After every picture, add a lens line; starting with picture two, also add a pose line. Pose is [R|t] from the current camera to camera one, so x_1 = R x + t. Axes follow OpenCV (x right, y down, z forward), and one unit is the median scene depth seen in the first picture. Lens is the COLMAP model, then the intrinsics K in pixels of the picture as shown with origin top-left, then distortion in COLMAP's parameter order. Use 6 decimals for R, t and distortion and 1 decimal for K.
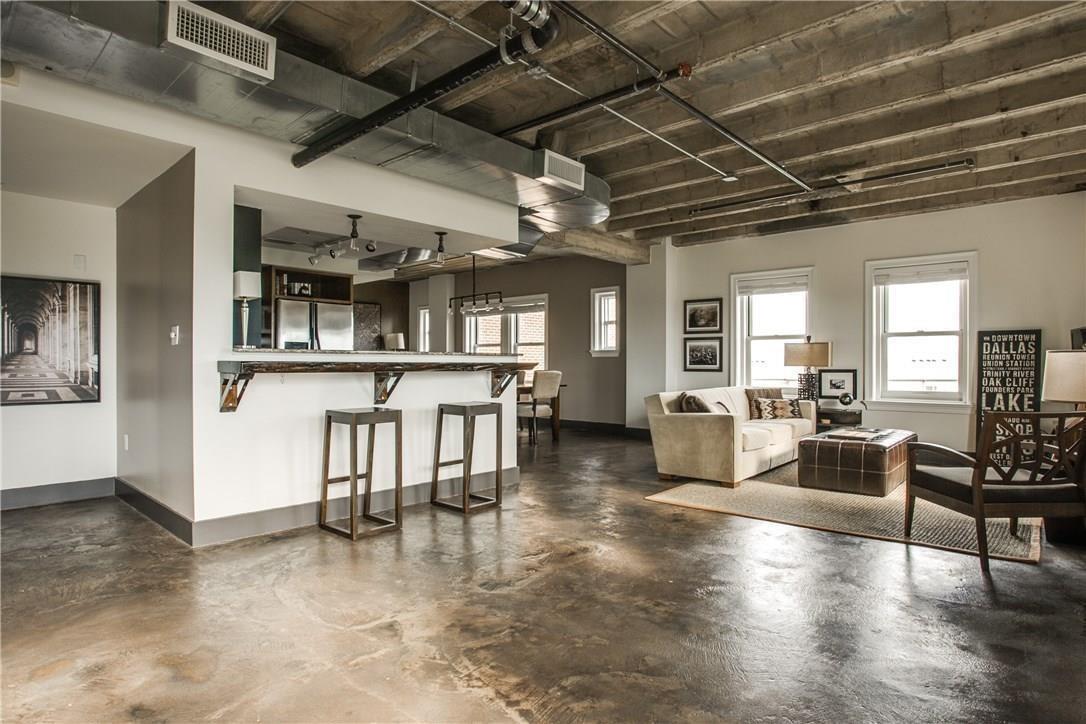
lens RADIAL K [[577.6, 0, 543.0], [0, 577.6, 368.7], [0, 0, 1]] dist [-0.056477, 0.019325]
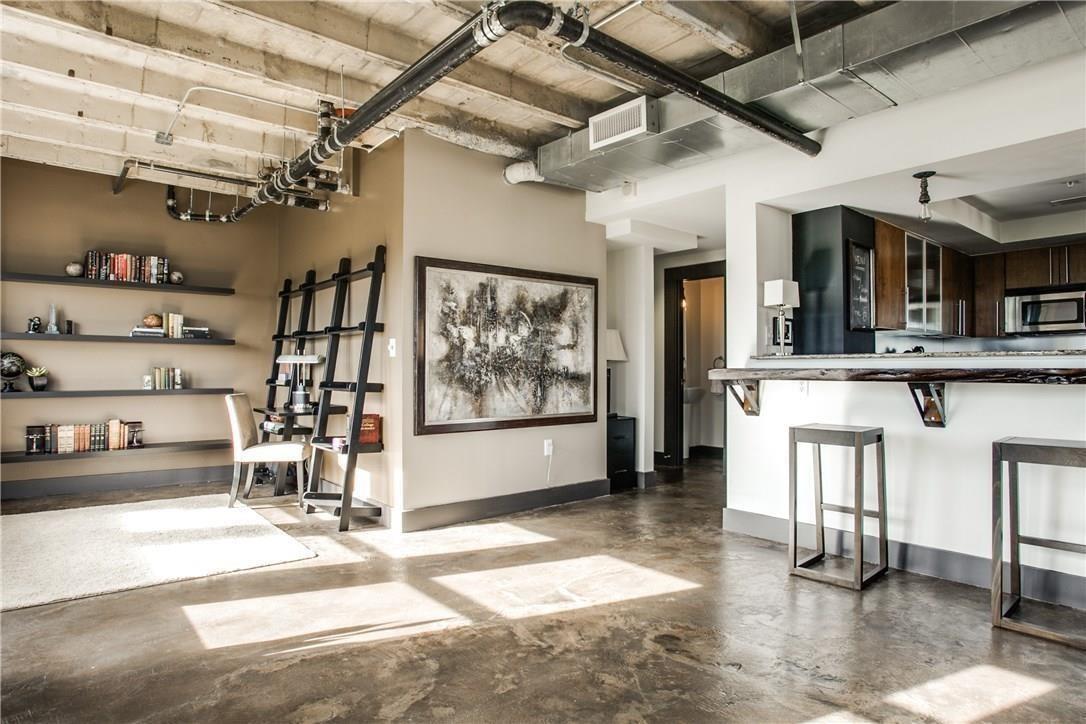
lens RADIAL K [[621.5, 0, 542.4], [0, 621.5, 363.4], [0, 0, 1]] dist [-0.030518, -0.000434]
pose [[-0.148896, -0.015401, -0.988733, 0.961464], [0.000137, 0.999878, -0.015595, -0.009140], [0.988853, -0.002457, -0.148876, 1.112944]]
